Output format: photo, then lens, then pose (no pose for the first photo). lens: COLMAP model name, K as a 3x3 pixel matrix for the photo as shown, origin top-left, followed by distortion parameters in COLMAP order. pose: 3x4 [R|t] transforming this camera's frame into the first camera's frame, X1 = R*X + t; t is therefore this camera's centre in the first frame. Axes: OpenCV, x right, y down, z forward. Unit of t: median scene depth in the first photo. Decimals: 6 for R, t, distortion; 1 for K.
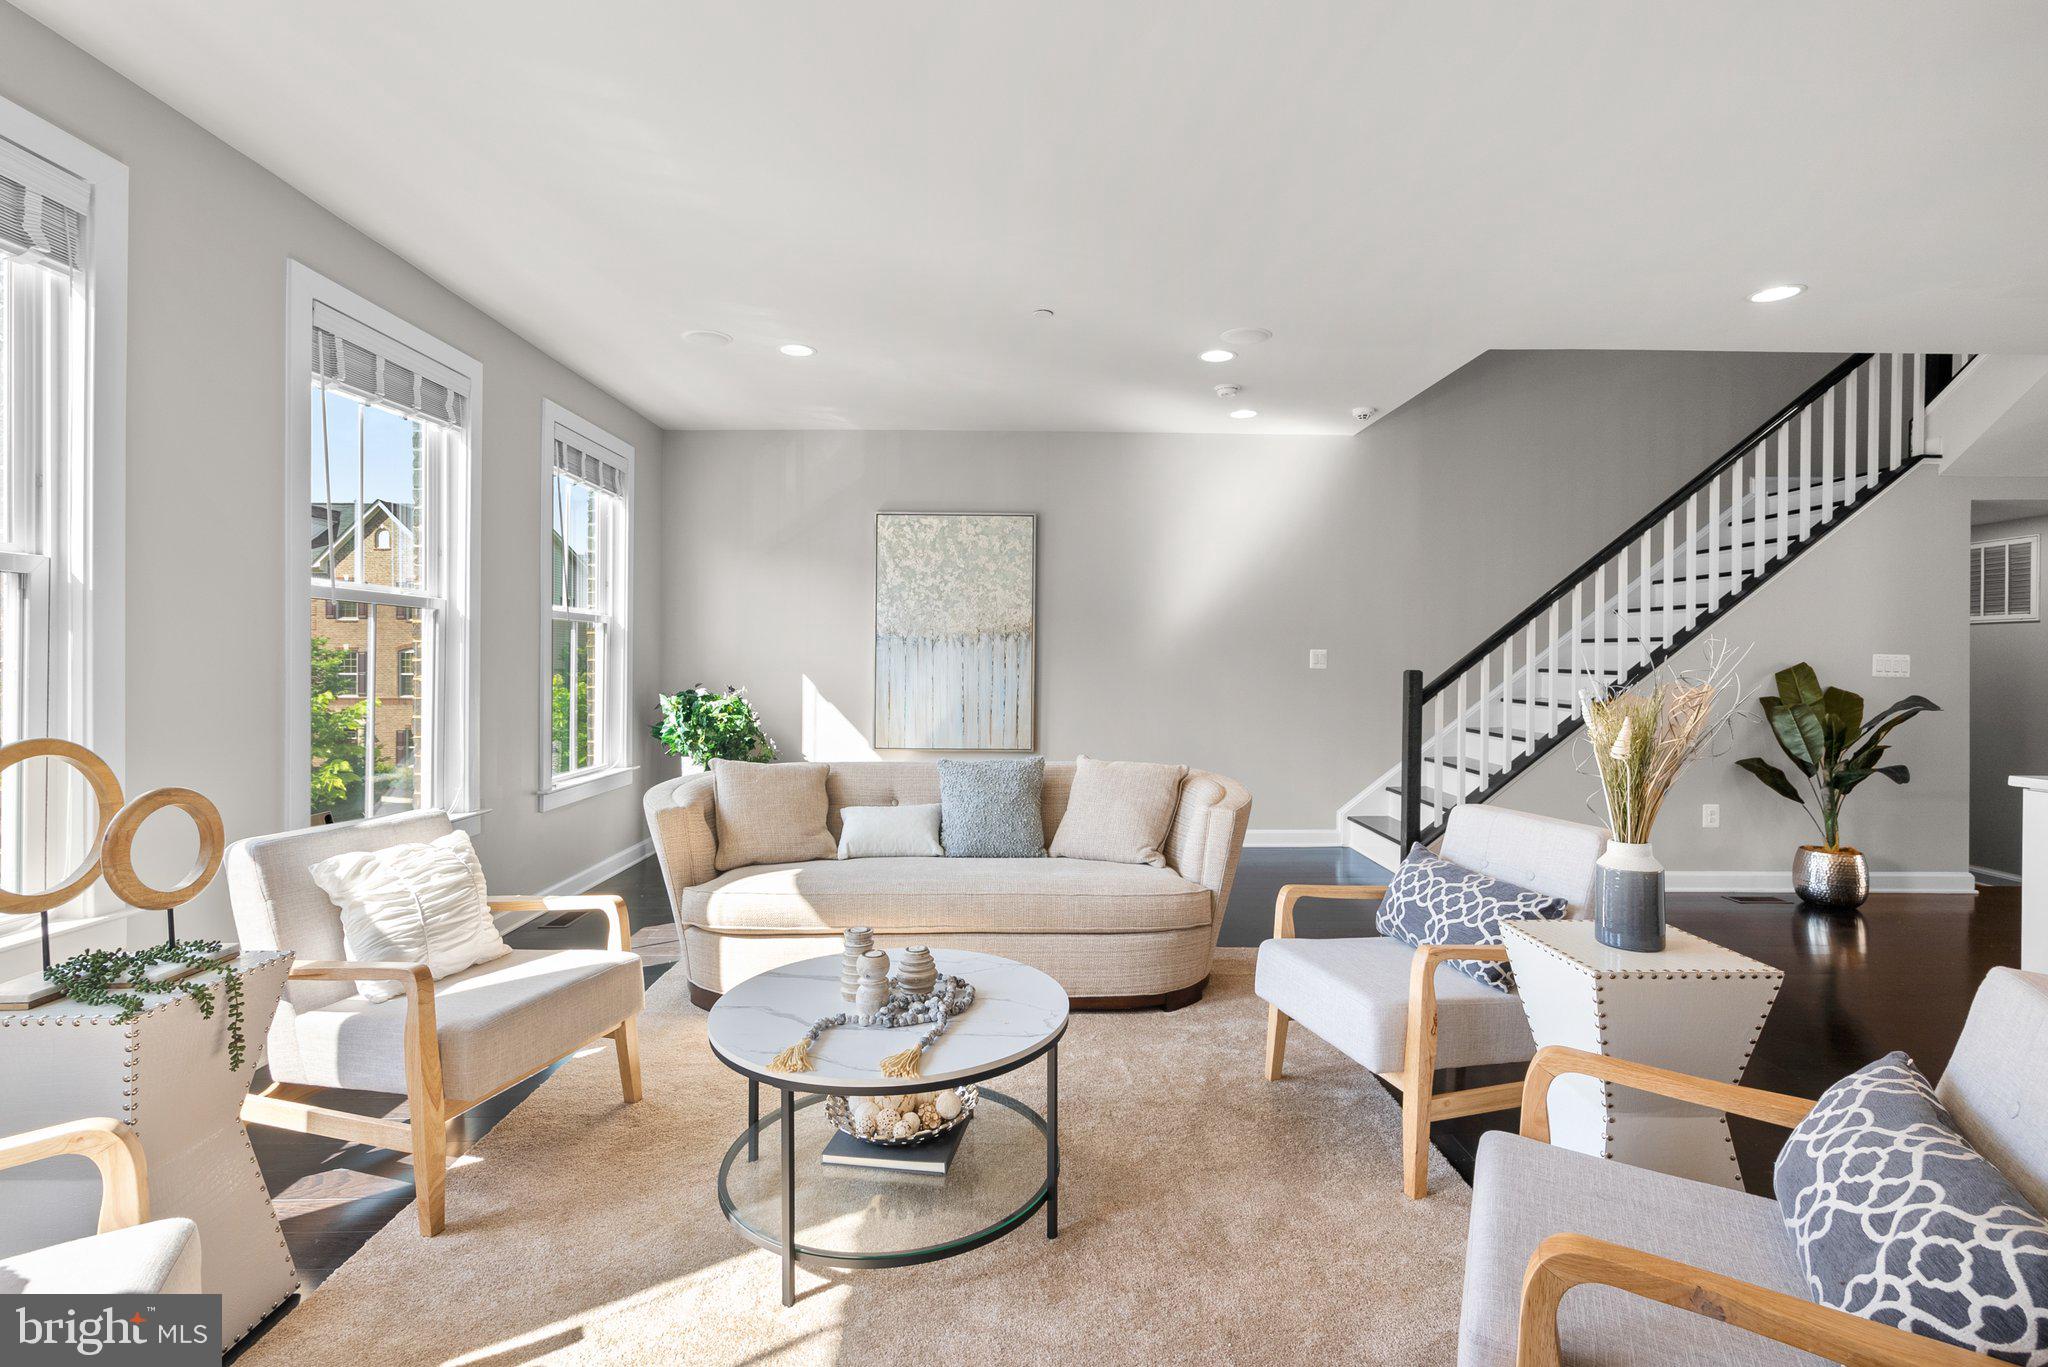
lens RADIAL K [[940.1, 0, 1028.9], [0, 940.1, 671.0], [0, 0, 1]] dist [-0.011392, 0.001028]
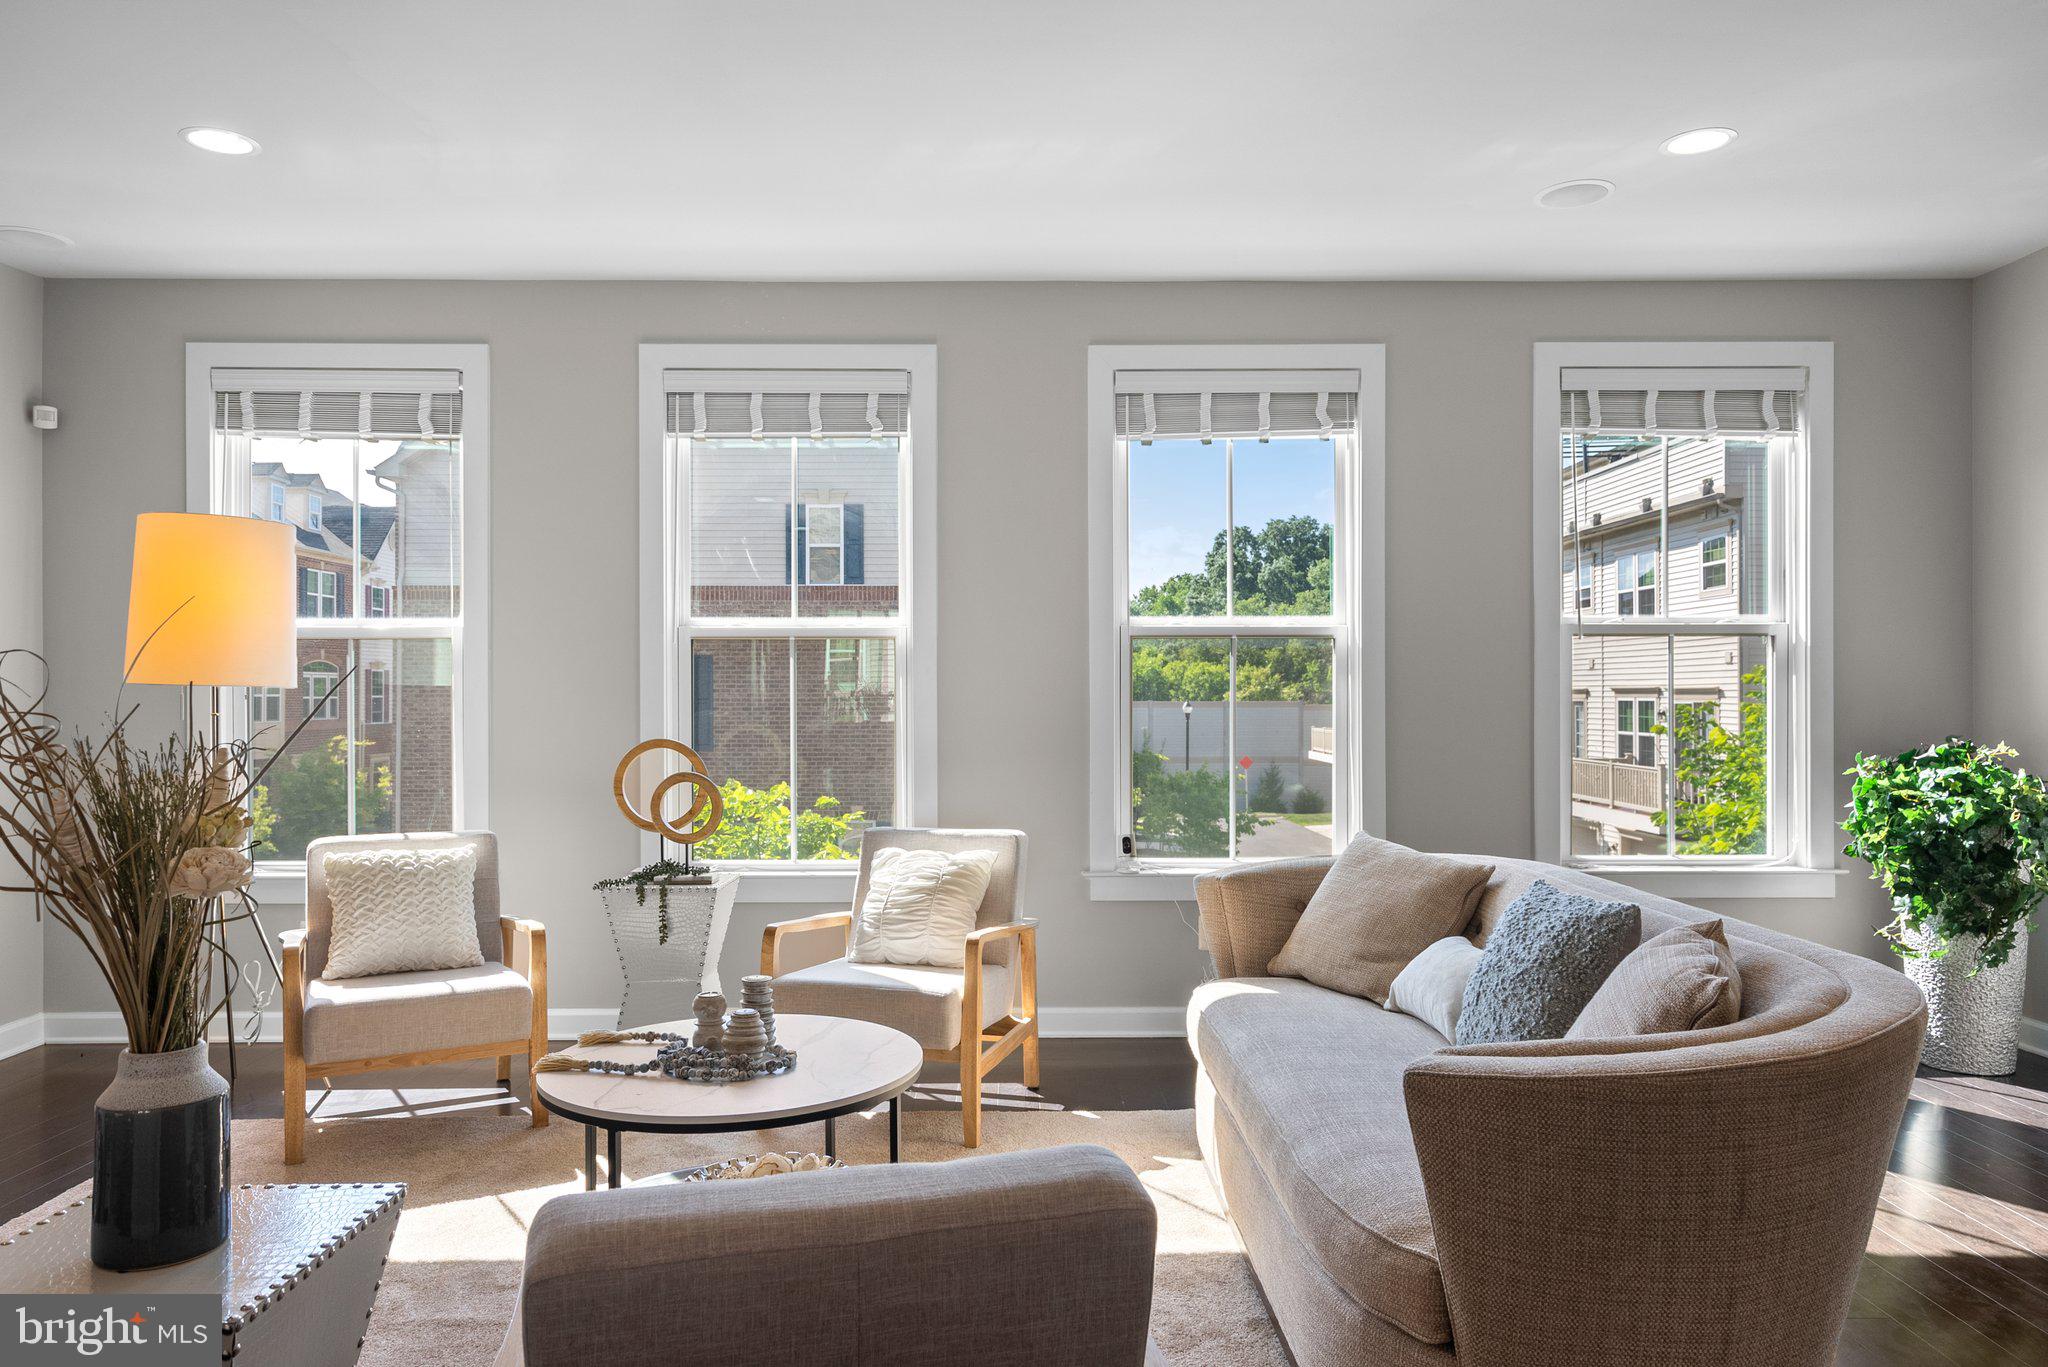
lens RADIAL K [[1378.6, 0, 1024.3], [0, 1378.6, 686.9], [0, 0, 1]] dist [0.029425, -0.001054]
pose [[-0.004726, -0.010128, -0.999938, 0.434841], [-0.012521, 0.999871, -0.010068, -0.000670], [0.999910, 0.012473, -0.004852, 0.445003]]
